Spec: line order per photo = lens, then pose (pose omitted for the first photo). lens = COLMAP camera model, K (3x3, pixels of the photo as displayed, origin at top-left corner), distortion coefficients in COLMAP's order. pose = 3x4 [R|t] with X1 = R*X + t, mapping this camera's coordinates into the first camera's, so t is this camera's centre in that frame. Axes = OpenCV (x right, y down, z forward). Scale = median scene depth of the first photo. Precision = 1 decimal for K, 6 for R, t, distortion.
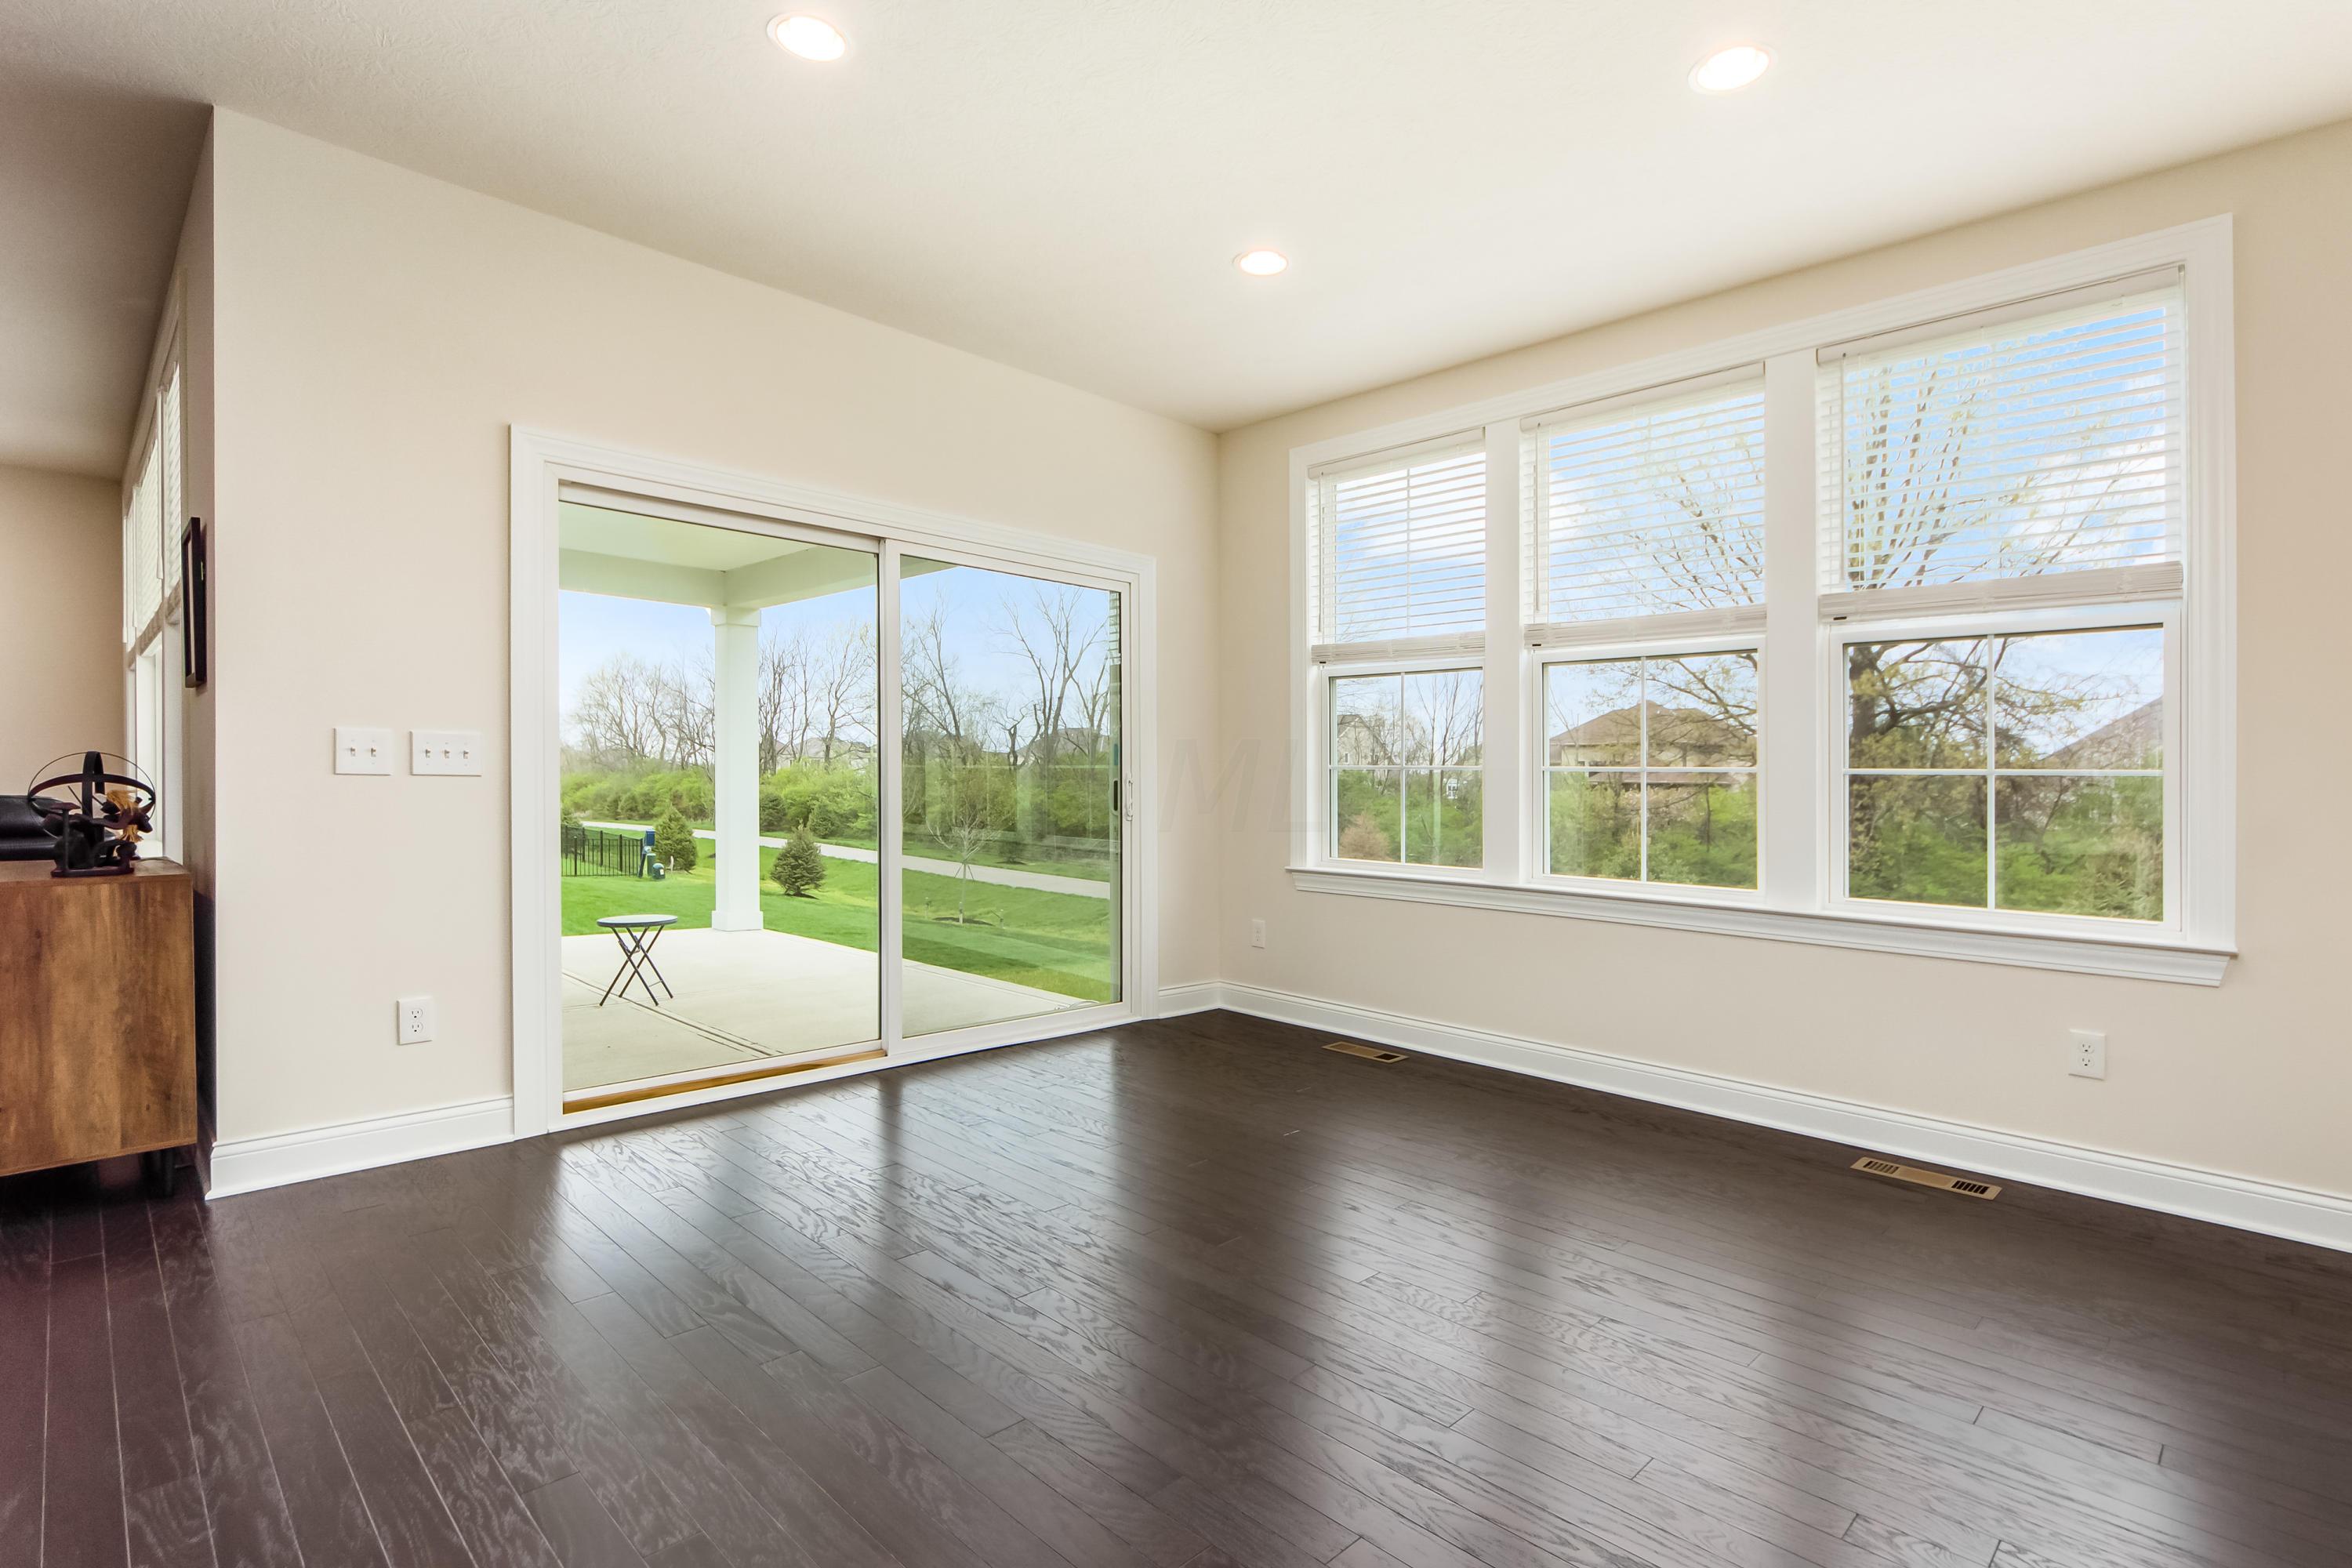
lens RADIAL K [[1150.4, 0, 1197.3], [0, 1150.4, 782.6], [0, 0, 1]] dist [0.001438, -0.001160]
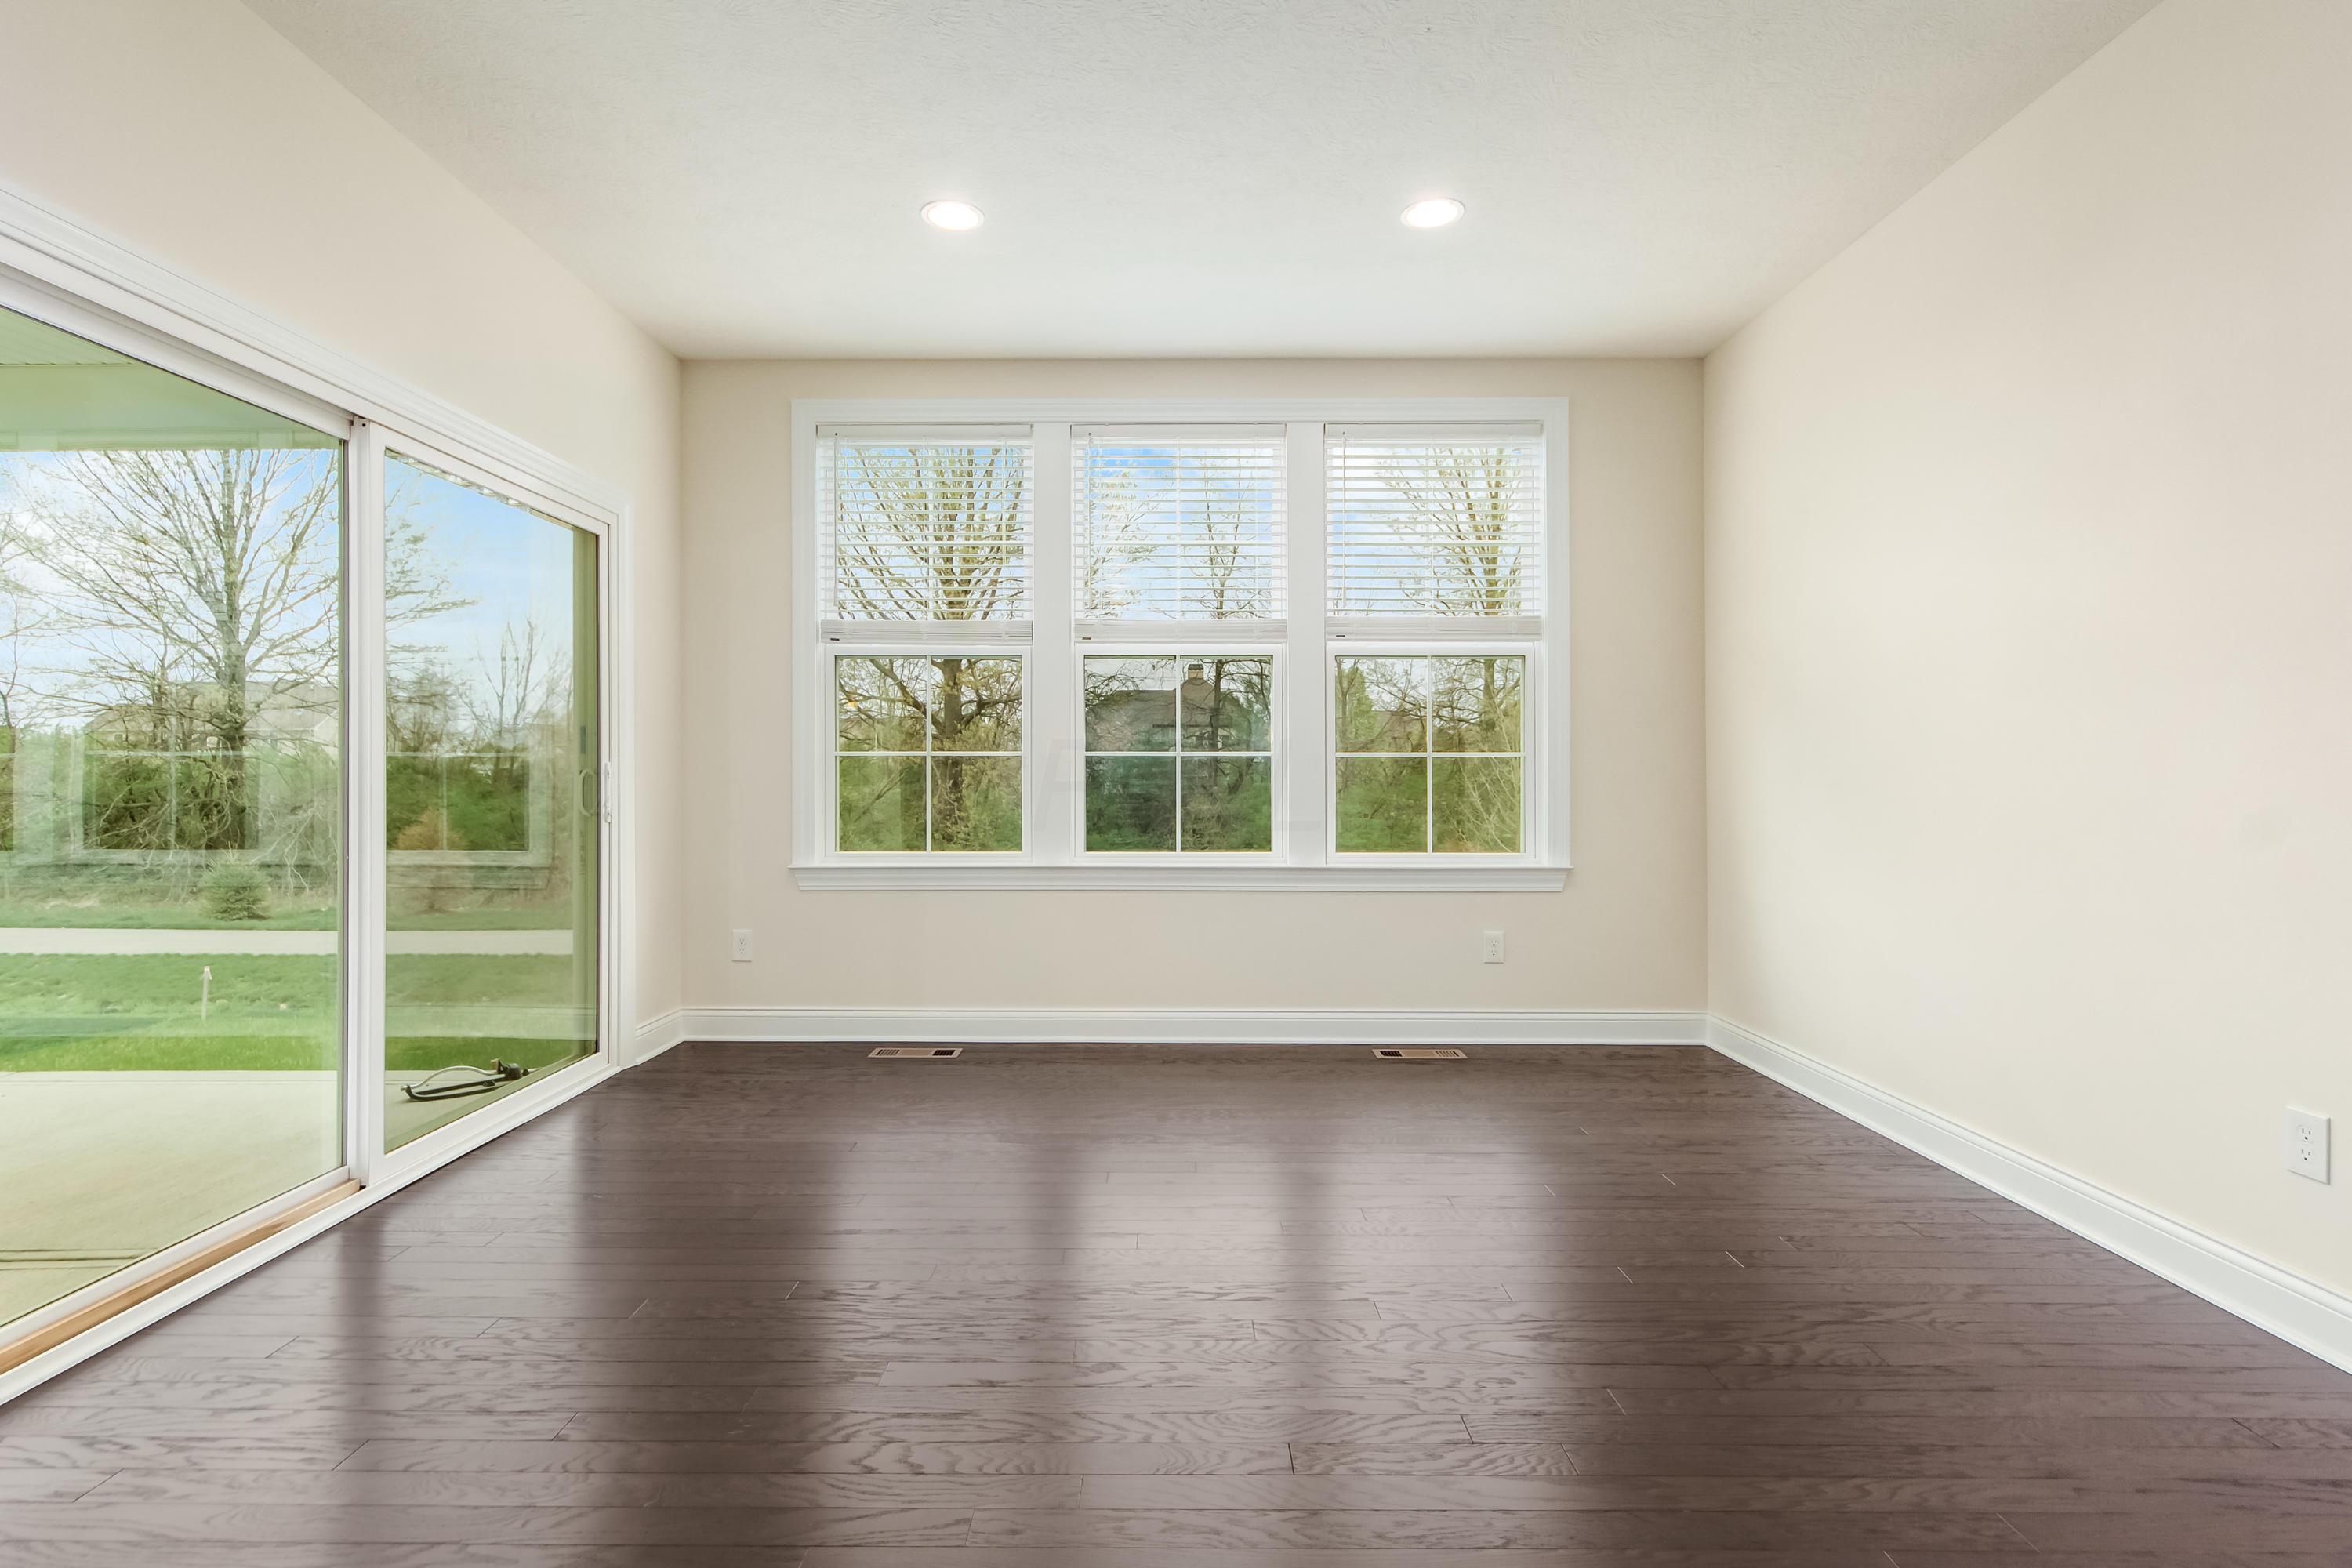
lens RADIAL K [[1150.4, 0, 1189.5], [0, 1150.4, 775.6], [0, 0, 1]] dist [0.001438, -0.001160]
pose [[0.707067, -0.020586, 0.706847, -0.482674], [0.014623, 0.999788, 0.014491, -0.008114], [-0.706995, 0.000090, 0.707218, 0.213574]]
